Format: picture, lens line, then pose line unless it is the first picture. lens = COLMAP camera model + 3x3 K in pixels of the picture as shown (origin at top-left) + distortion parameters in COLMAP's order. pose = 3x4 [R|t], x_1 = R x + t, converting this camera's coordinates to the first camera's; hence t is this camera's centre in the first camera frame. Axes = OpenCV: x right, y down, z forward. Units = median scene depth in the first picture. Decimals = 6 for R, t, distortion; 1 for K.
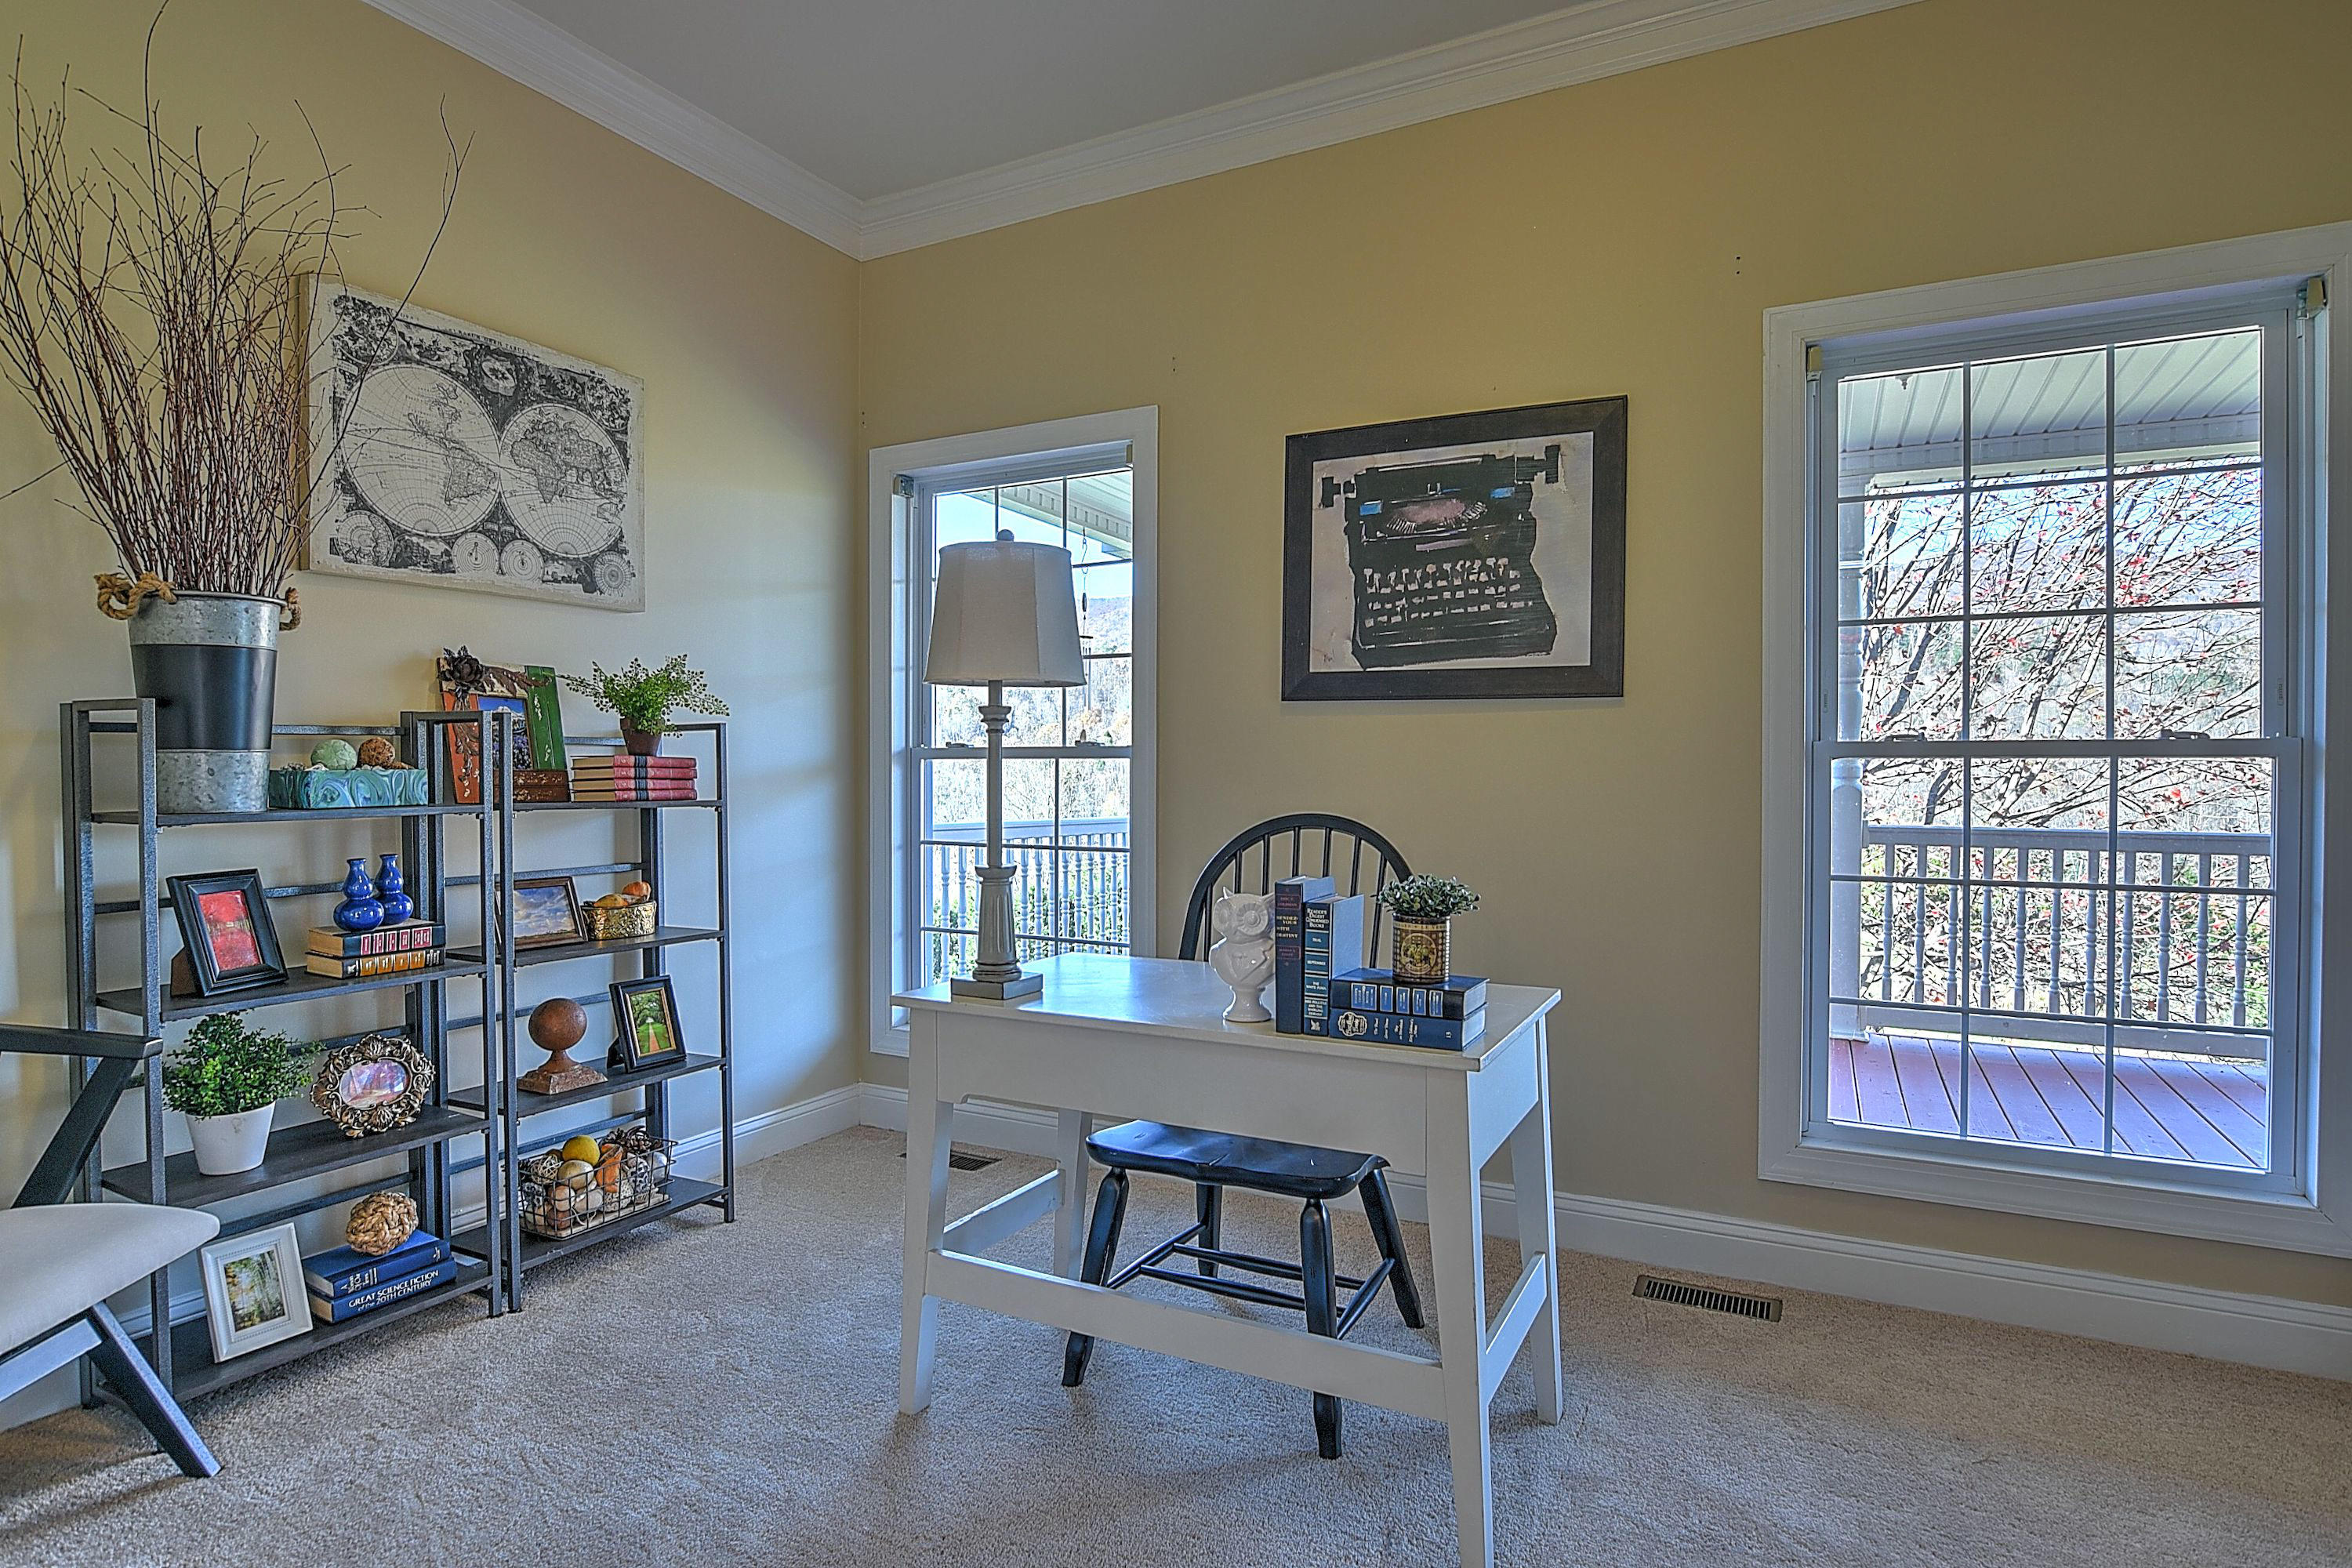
lens RADIAL K [[1223.0, 0, 1189.3], [0, 1223.0, 783.0], [0, 0, 1]] dist [-0.007355, 0.002101]
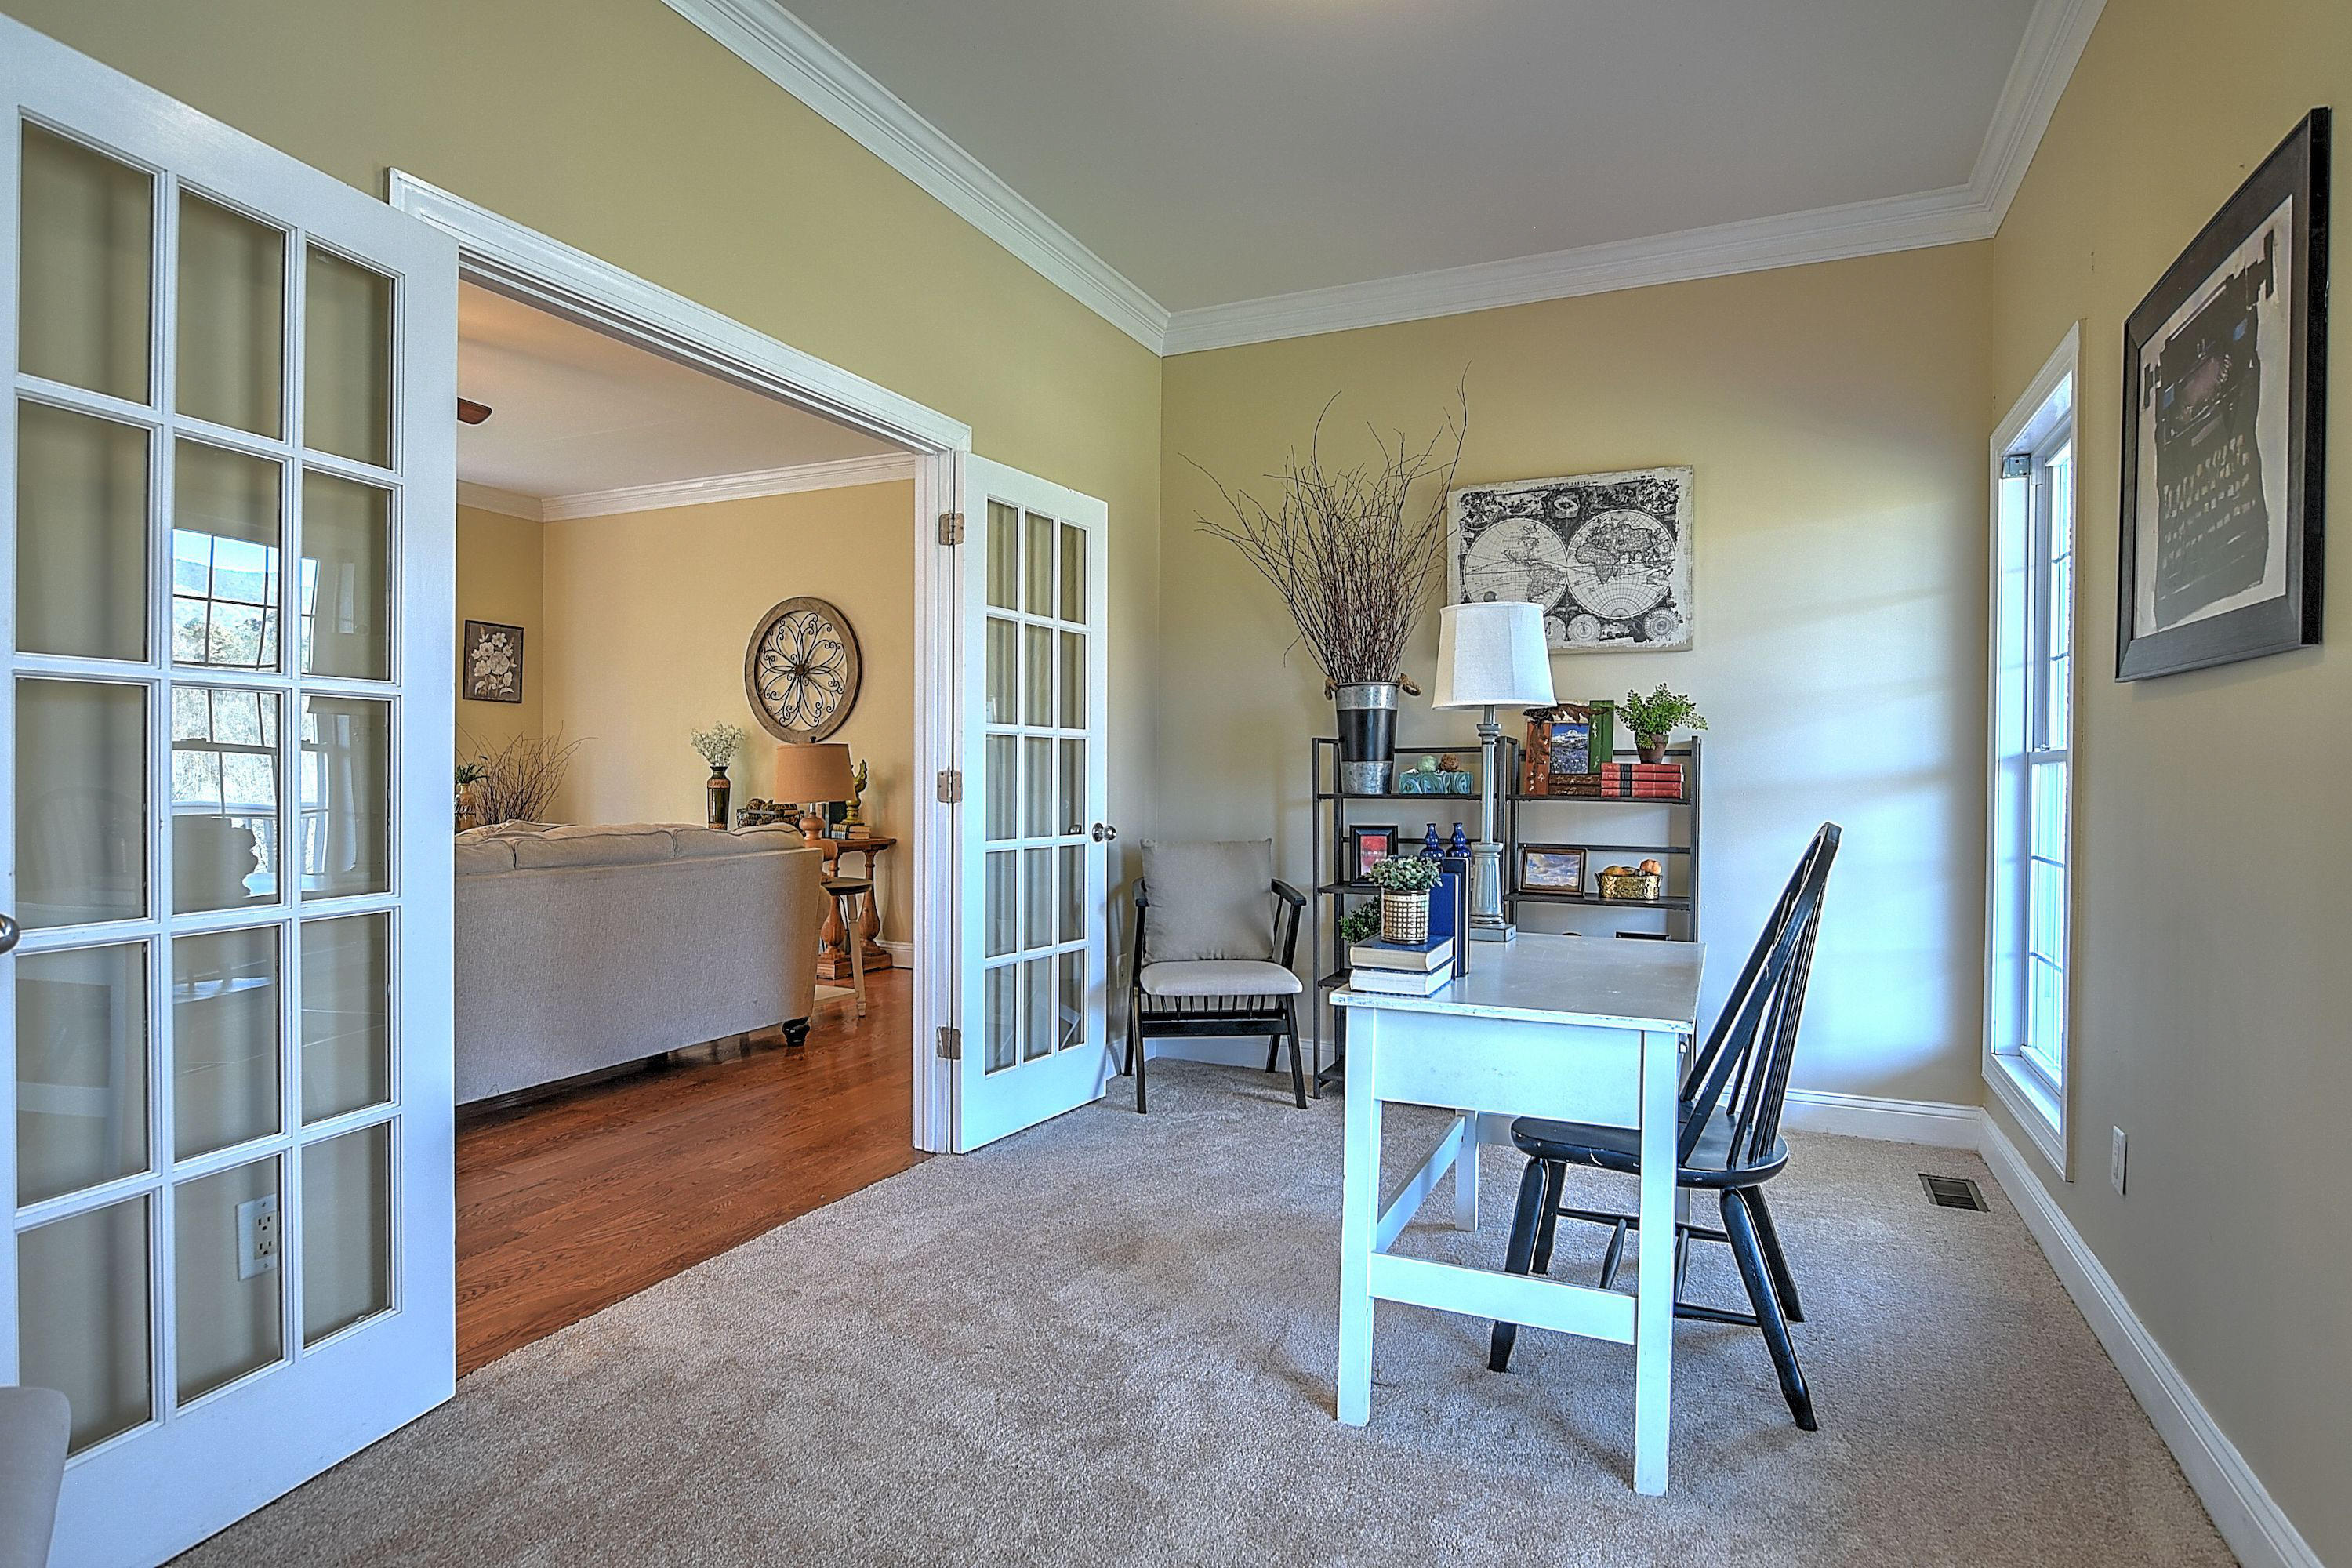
lens RADIAL K [[1223.0, 0, 1199.1], [0, 1223.0, 777.1], [0, 0, 1]] dist [-0.007355, 0.002101]
pose [[0.087939, 0.002209, -0.996123, 0.842875], [-0.016039, 0.999871, 0.000802, -0.000782], [0.995997, 0.015907, 0.087963, 0.422373]]
